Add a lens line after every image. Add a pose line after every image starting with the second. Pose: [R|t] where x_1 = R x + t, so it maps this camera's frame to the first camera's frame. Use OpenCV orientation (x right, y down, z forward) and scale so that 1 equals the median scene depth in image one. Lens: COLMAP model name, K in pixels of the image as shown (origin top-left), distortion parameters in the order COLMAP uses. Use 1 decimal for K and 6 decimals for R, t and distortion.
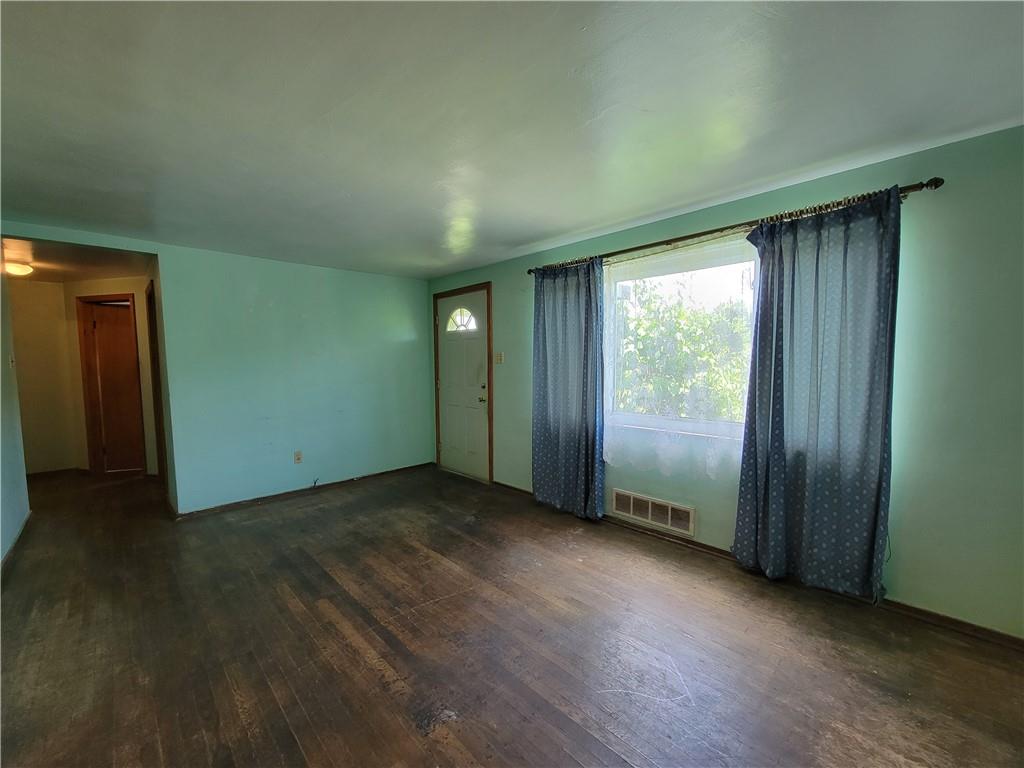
lens RADIAL K [[417.9, 0, 512.8], [0, 417.9, 394.5], [0, 0, 1]] dist [-0.003694, 0.000157]
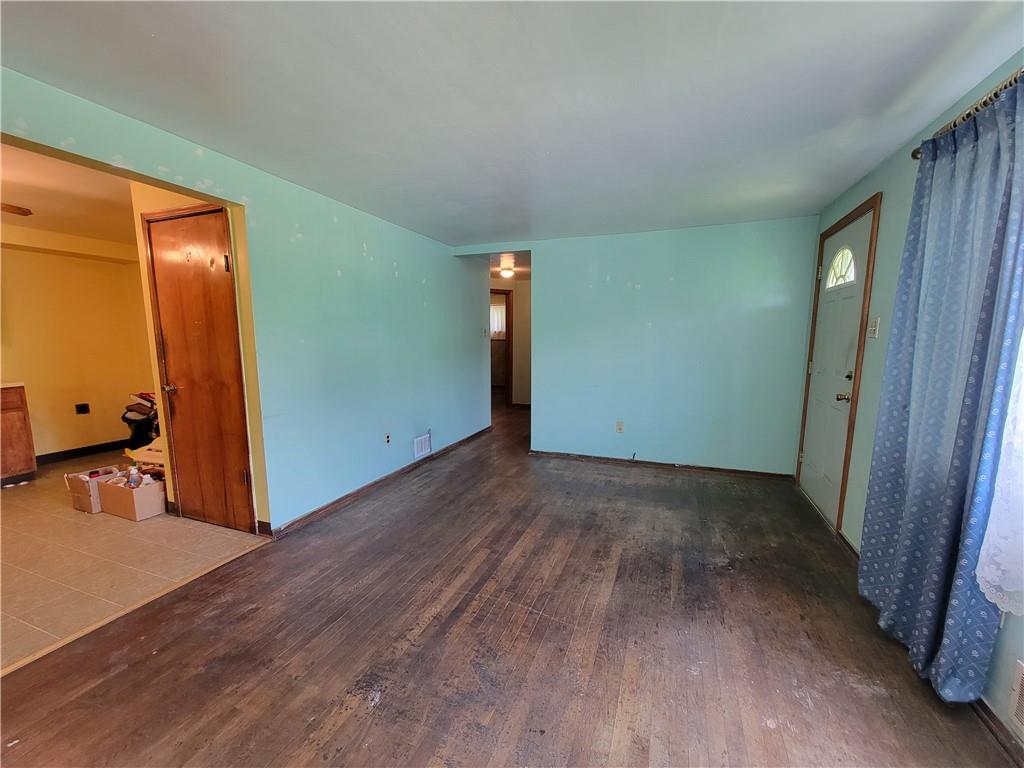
lens RADIAL K [[417.9, 0, 512.8], [0, 417.9, 394.5], [0, 0, 1]] dist [-0.003694, 0.000157]
pose [[0.427115, 0.133751, -0.894250, 0.376001], [-0.075350, 0.990824, 0.112206, -0.033958], [0.901052, 0.019457, 0.433274, 0.422934]]
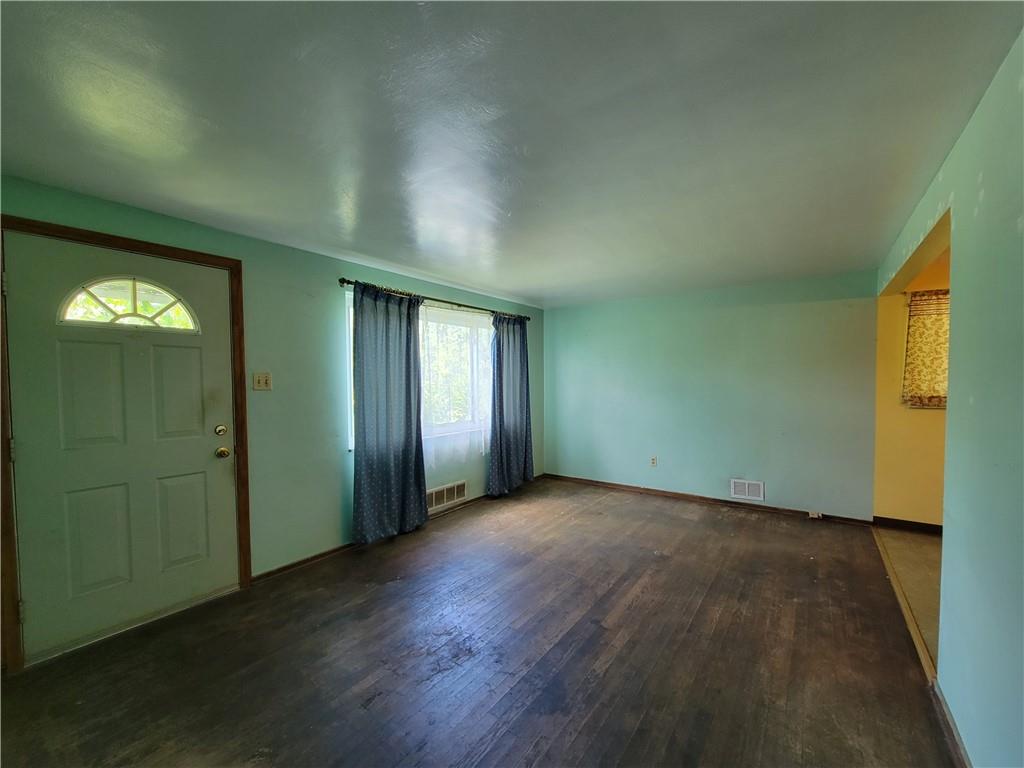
lens RADIAL K [[417.9, 0, 512.8], [0, 417.9, 394.5], [0, 0, 1]] dist [-0.003694, 0.000157]
pose [[-0.176965, -0.024996, 0.983900, -1.018534], [0.086142, 0.995448, 0.040783, -0.082200], [-0.980440, 0.091972, -0.174006, 0.985752]]
